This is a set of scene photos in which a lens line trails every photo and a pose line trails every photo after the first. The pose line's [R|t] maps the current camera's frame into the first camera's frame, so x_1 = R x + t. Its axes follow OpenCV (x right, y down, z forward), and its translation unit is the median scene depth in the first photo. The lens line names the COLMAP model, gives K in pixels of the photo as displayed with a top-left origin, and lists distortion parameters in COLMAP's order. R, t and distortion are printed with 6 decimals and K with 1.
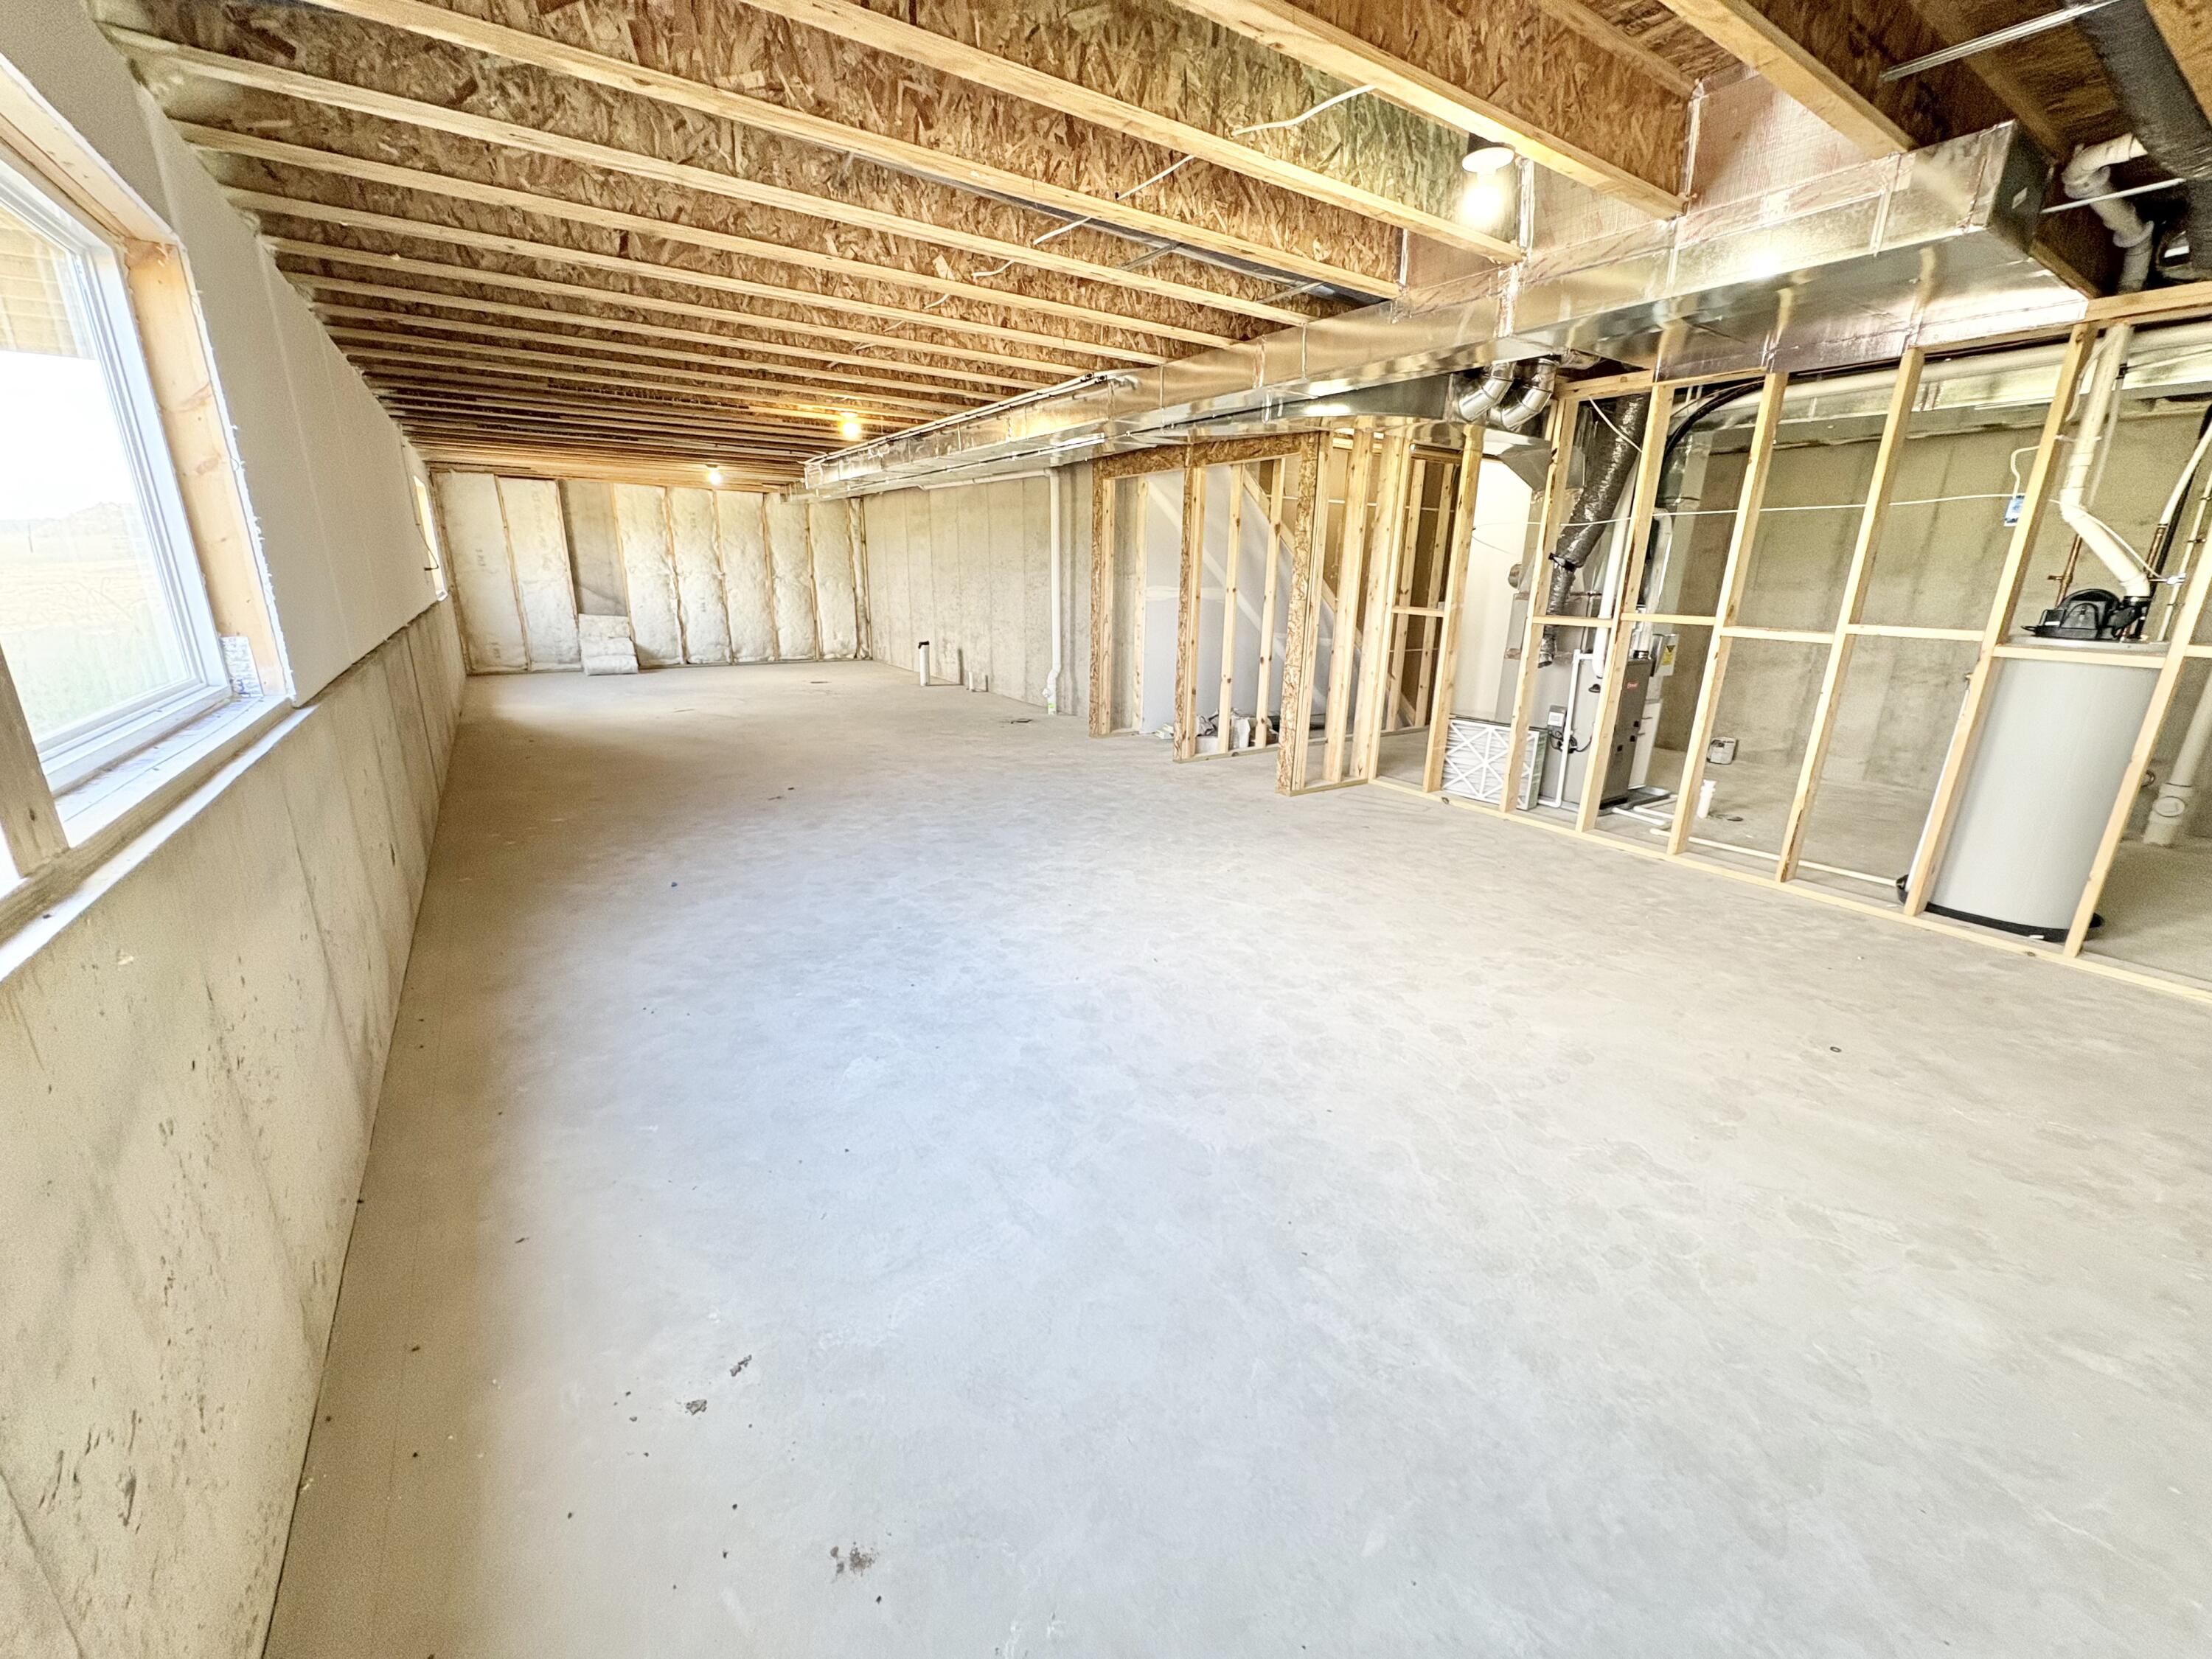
lens RADIAL K [[882.2, 0, 1102.2], [0, 882.2, 827.1], [0, 0, 1]] dist [0.001476, -0.000094]
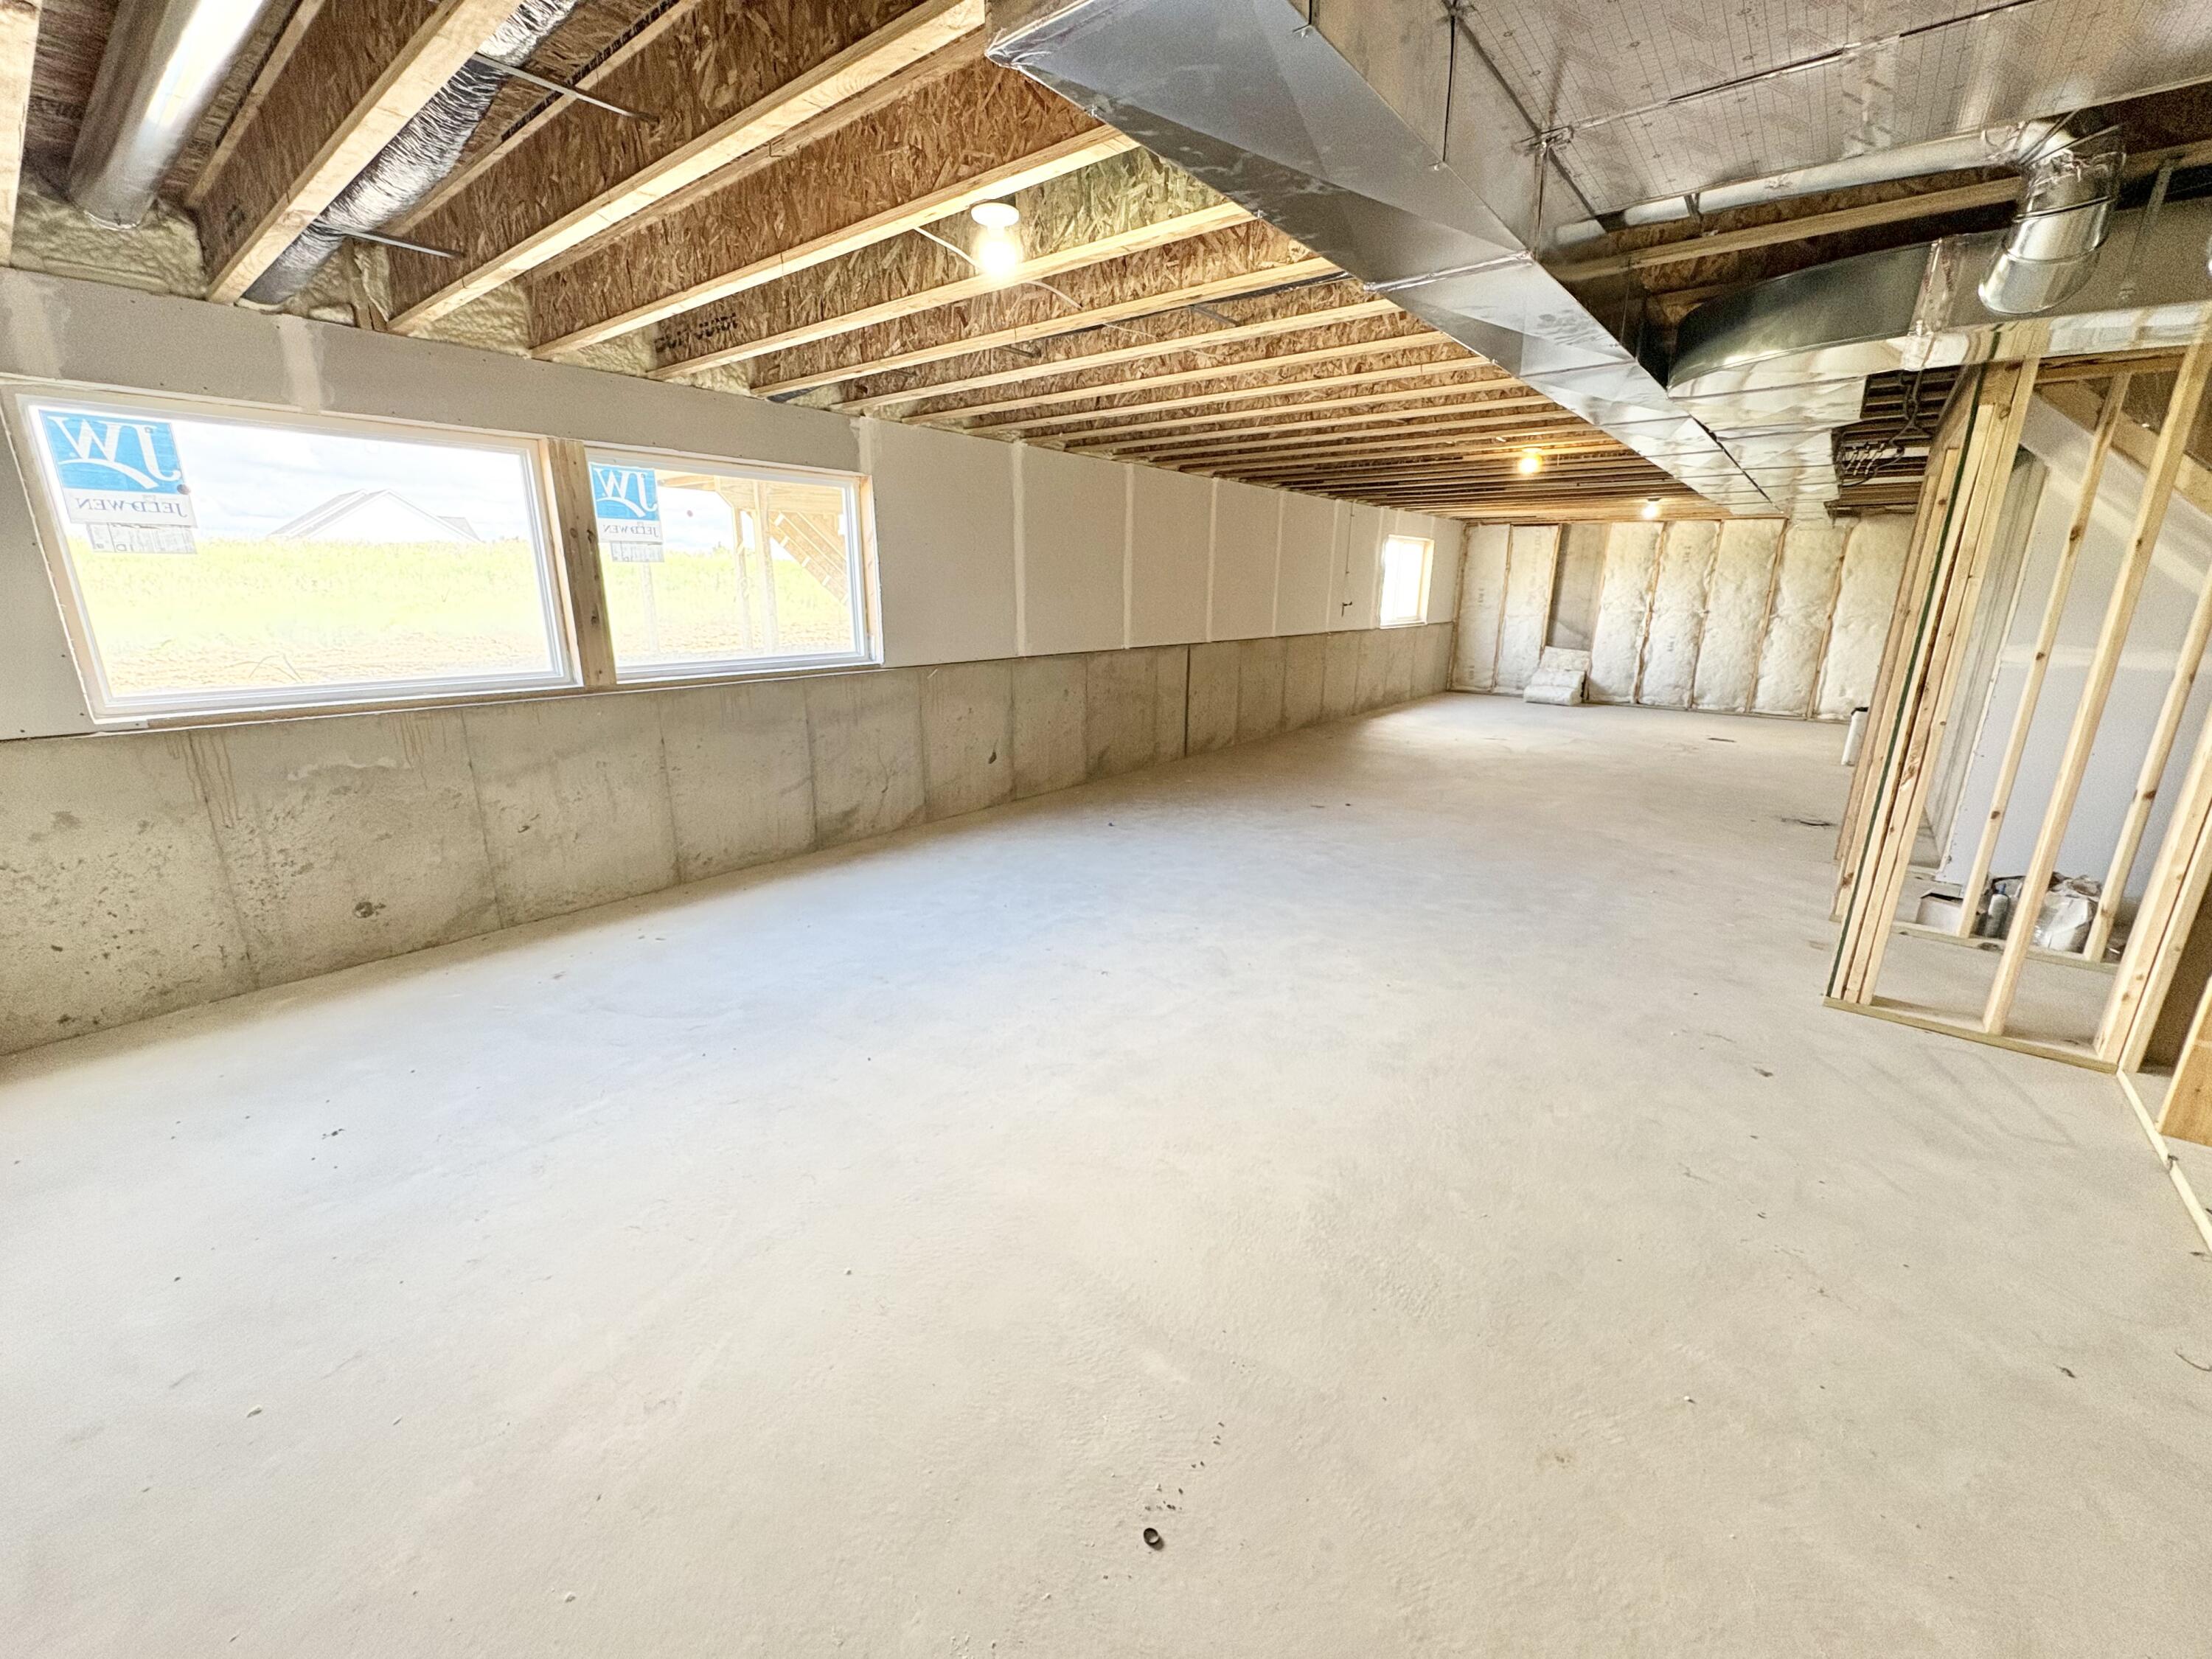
lens RADIAL K [[882.2, 0, 1102.2], [0, 882.2, 827.1], [0, 0, 1]] dist [0.001476, -0.000094]
pose [[0.292544, 0.241606, -0.925227, 0.616804], [-0.273552, 0.948265, 0.161128, -0.116107], [0.916290, 0.205960, 0.343501, 0.359539]]
